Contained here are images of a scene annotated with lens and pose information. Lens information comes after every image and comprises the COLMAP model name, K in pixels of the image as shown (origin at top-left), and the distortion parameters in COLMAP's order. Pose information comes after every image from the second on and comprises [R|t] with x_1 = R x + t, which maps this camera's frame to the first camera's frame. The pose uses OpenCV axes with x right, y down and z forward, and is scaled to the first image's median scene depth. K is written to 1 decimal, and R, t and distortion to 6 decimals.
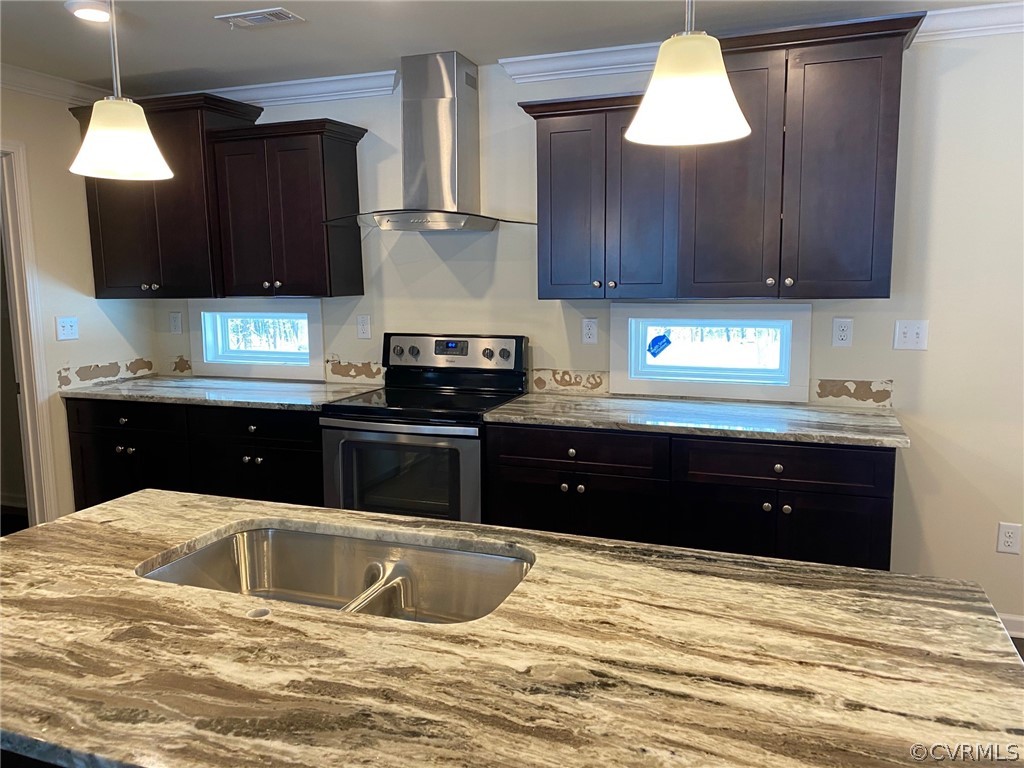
lens RADIAL K [[771.6, 0, 504.0], [0, 771.6, 378.4], [0, 0, 1]] dist [0.036509, -0.021427]
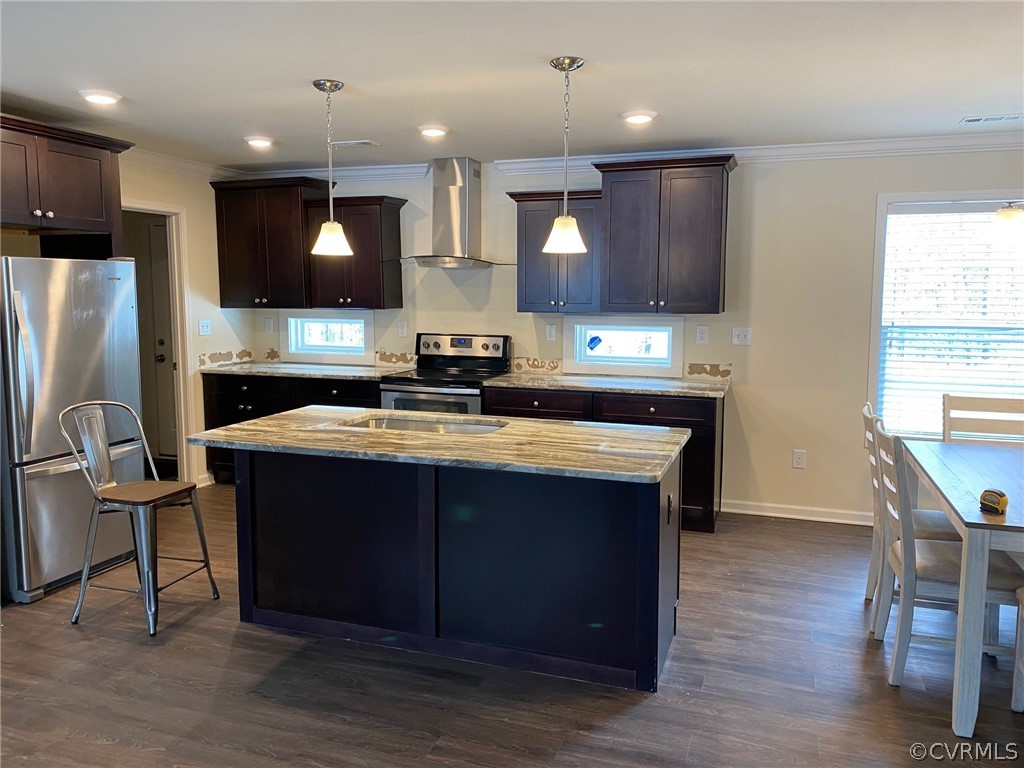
lens RADIAL K [[771.6, 0, 506.3], [0, 771.6, 373.3], [0, 0, 1]] dist [0.036509, -0.021427]
pose [[0.999783, 0.012159, 0.016920, -0.003903], [-0.011717, 0.999594, -0.025963, 0.061169], [-0.017229, 0.025759, 0.999520, -0.548362]]
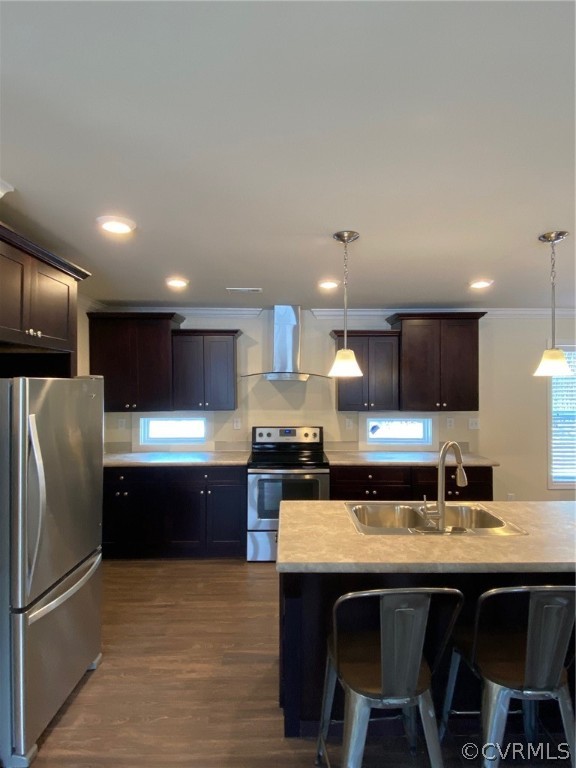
lens RADIAL K [[423.9, 0, 284.9], [0, 423.9, 388.4], [0, 0, 1]] dist [0.018770, -0.003548]
pose [[0.935205, 0.007678, 0.354024, -0.509659], [0.037631, 0.991949, -0.120921, -0.020367], [-0.352103, 0.126408, 0.927386, -0.119742]]
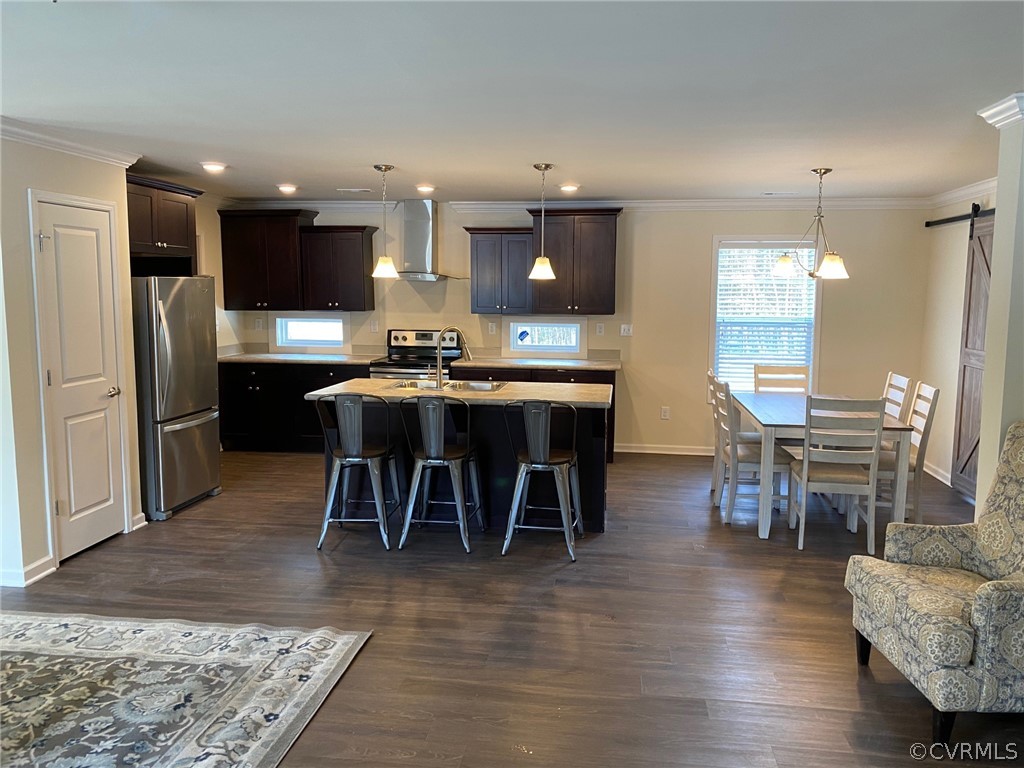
lens RADIAL K [[771.6, 0, 516.1], [0, 771.6, 379.4], [0, 0, 1]] dist [0.036509, -0.021427]
pose [[0.975276, -0.007184, 0.220873, -0.290062], [0.011110, 0.999802, -0.016537, 0.112951], [-0.220711, 0.018582, 0.975162, -1.073844]]
